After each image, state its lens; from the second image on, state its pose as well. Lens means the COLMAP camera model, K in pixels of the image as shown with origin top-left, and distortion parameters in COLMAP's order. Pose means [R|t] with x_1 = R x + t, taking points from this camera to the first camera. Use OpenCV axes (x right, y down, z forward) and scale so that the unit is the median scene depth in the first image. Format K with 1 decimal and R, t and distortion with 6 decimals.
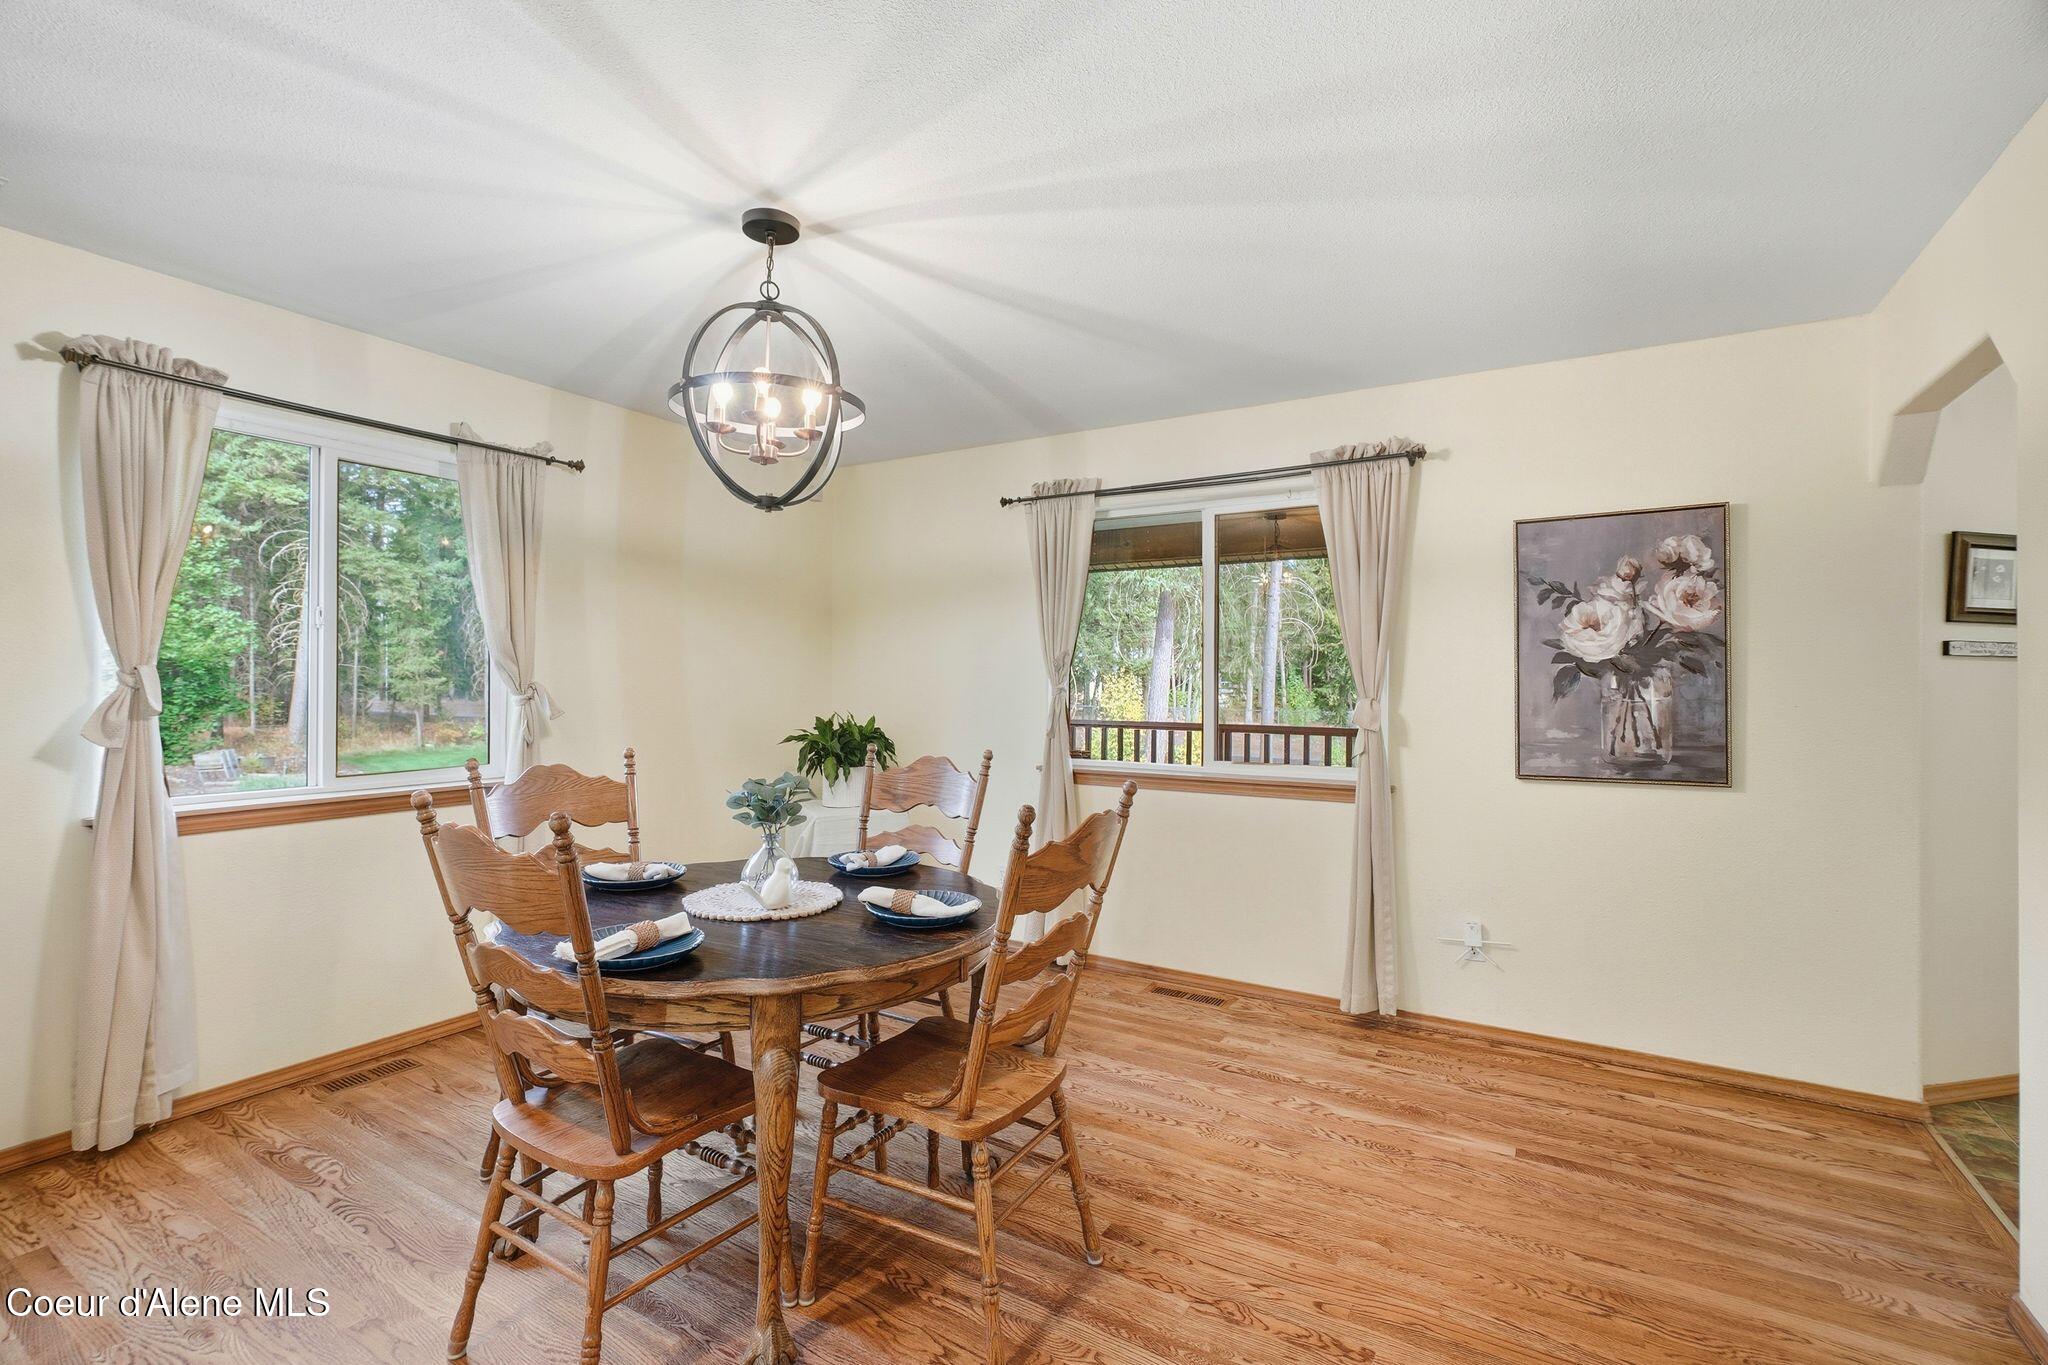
lens RADIAL K [[938.6, 0, 1021.2], [0, 938.6, 677.9], [0, 0, 1]] dist [0.001221, -0.000051]
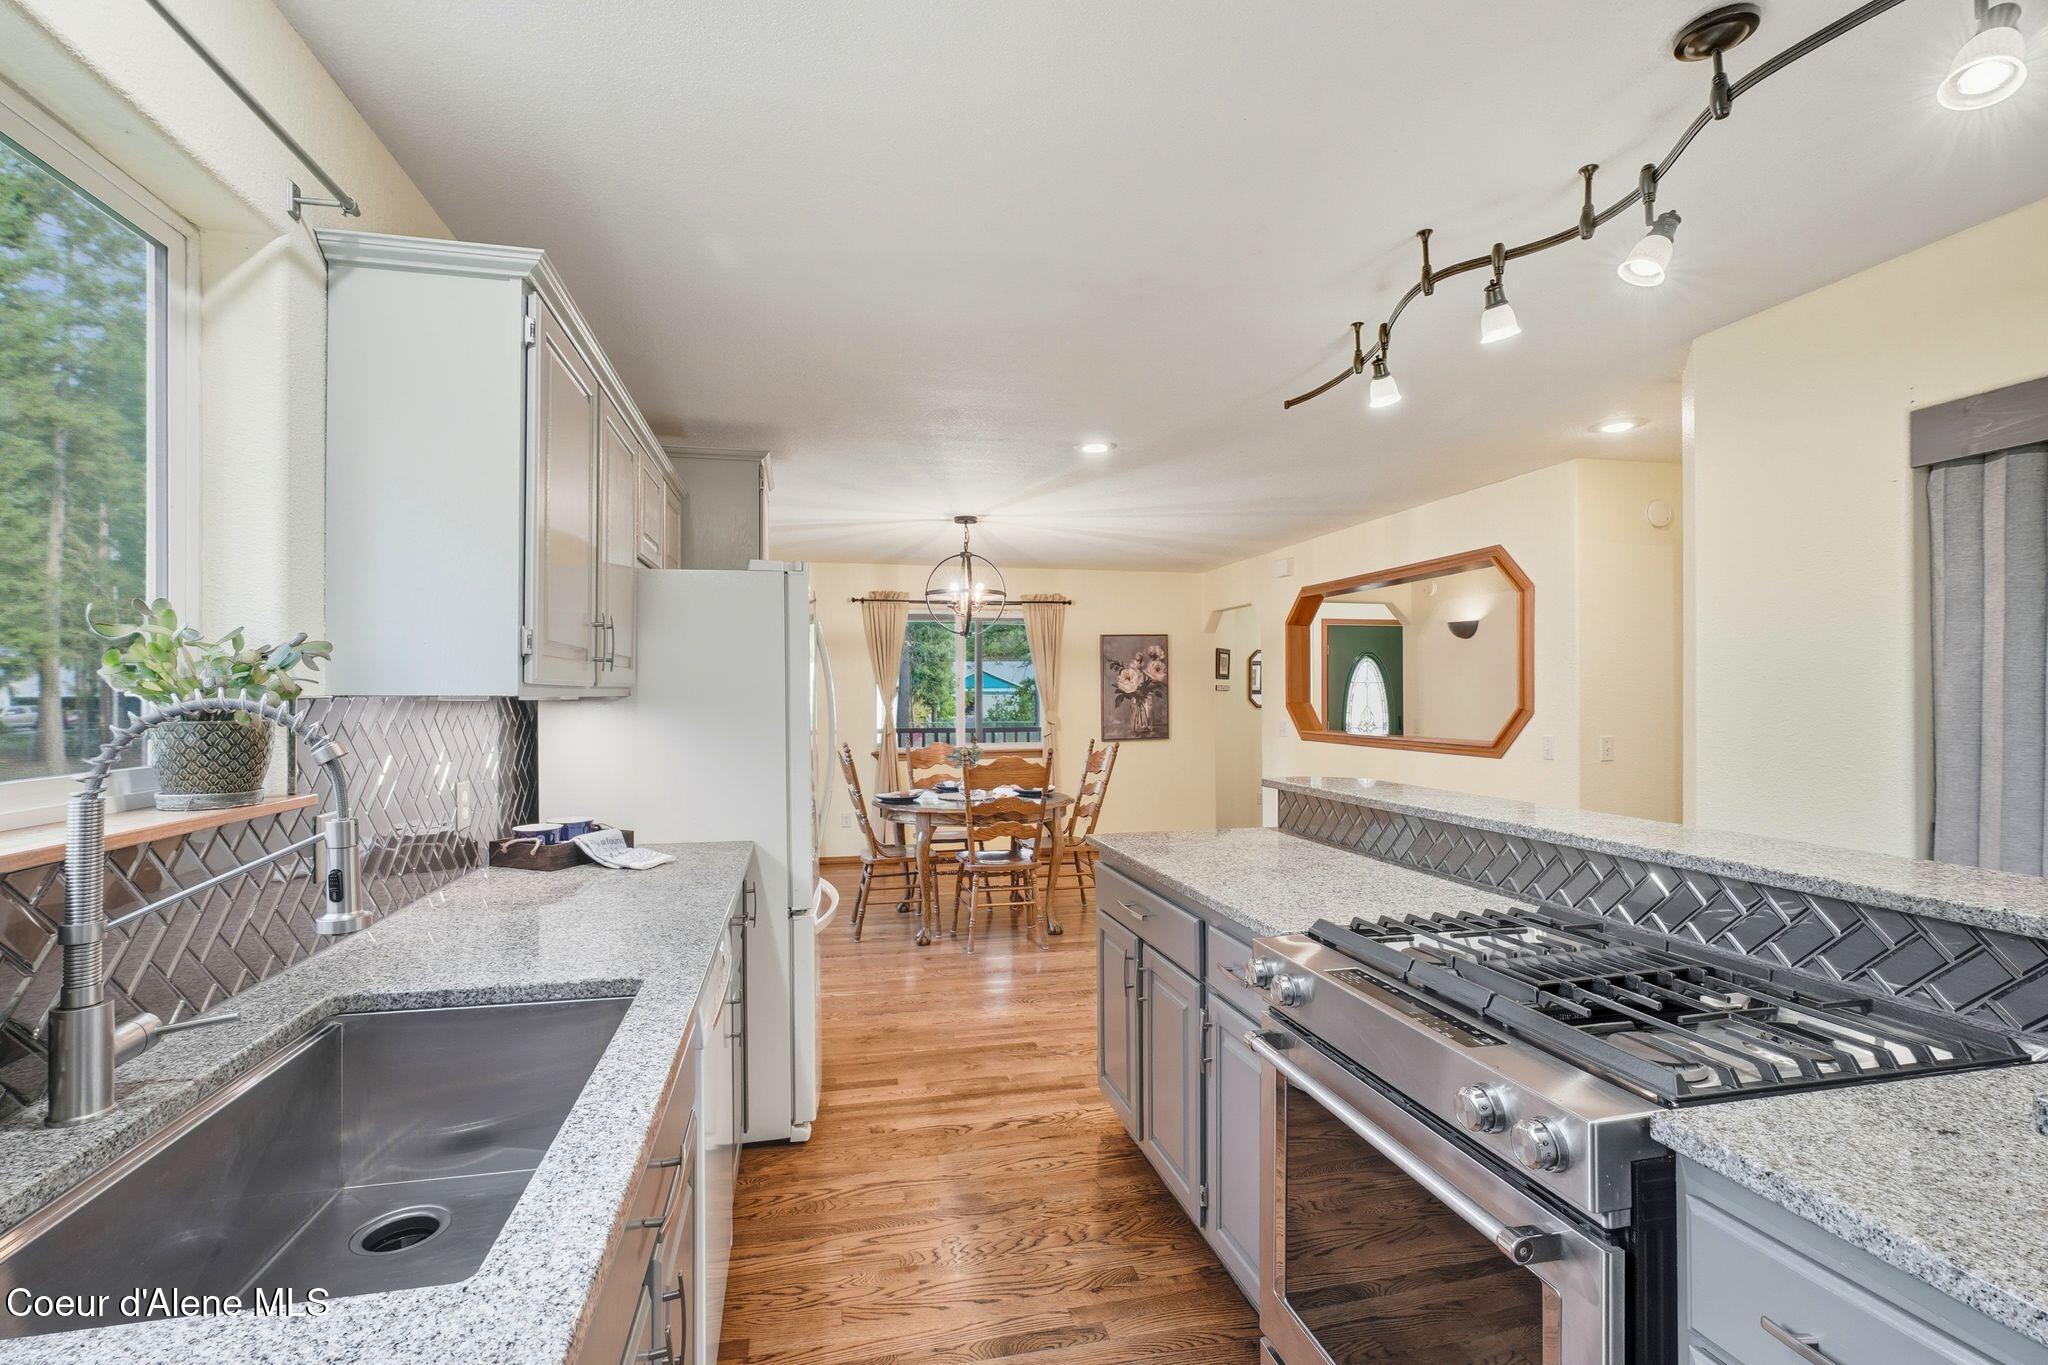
lens RADIAL K [[938.6, 0, 1023.0], [0, 938.6, 683.2], [0, 0, 1]] dist [0.001221, -0.000051]
pose [[0.712616, -0.000593, 0.701554, -1.399189], [0.008976, 0.999925, -0.008273, -0.025397], [-0.701497, 0.012193, 0.712568, -0.618964]]
